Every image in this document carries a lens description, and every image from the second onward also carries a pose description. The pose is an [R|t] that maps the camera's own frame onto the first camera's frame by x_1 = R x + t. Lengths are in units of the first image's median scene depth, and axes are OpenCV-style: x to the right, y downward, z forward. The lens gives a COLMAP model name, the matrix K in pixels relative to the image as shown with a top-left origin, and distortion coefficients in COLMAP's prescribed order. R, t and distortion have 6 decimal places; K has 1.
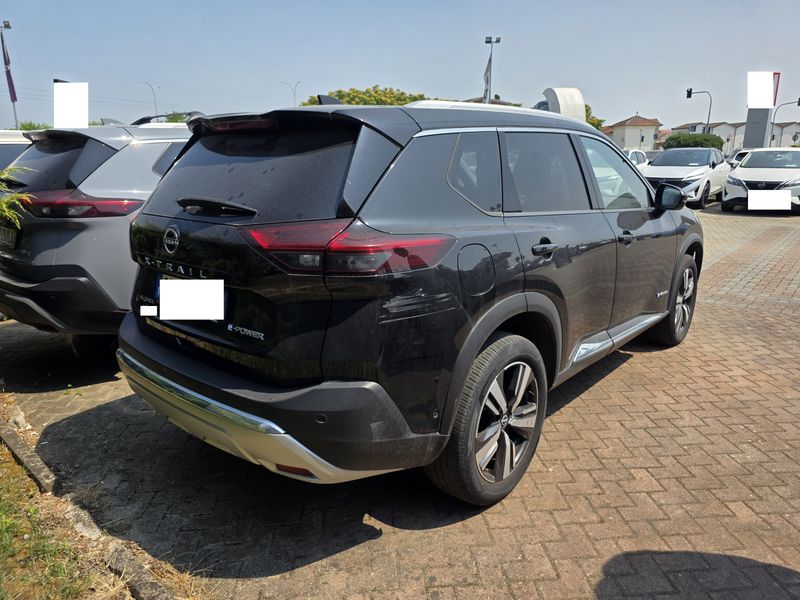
lens RADIAL K [[548.9, 0, 404.6], [0, 548.9, 301.5], [0, 0, 1]] dist [0.032430, -0.038386]
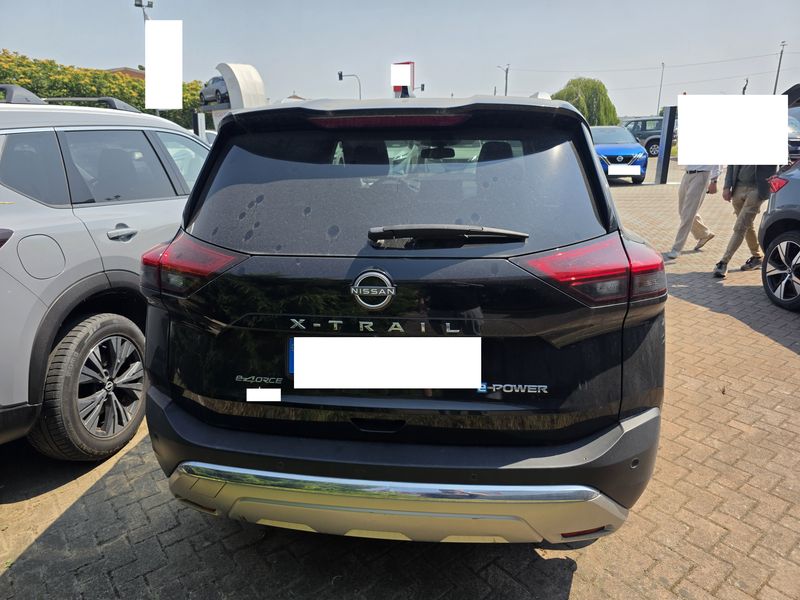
lens RADIAL K [[548.9, 0, 404.6], [0, 548.9, 301.5], [0, 0, 1]] dist [0.032430, -0.038386]
pose [[0.827283, -0.168780, 0.535833, -0.695321], [0.148028, 0.985586, 0.081902, -0.132522], [-0.541933, 0.011562, 0.840342, 0.352119]]
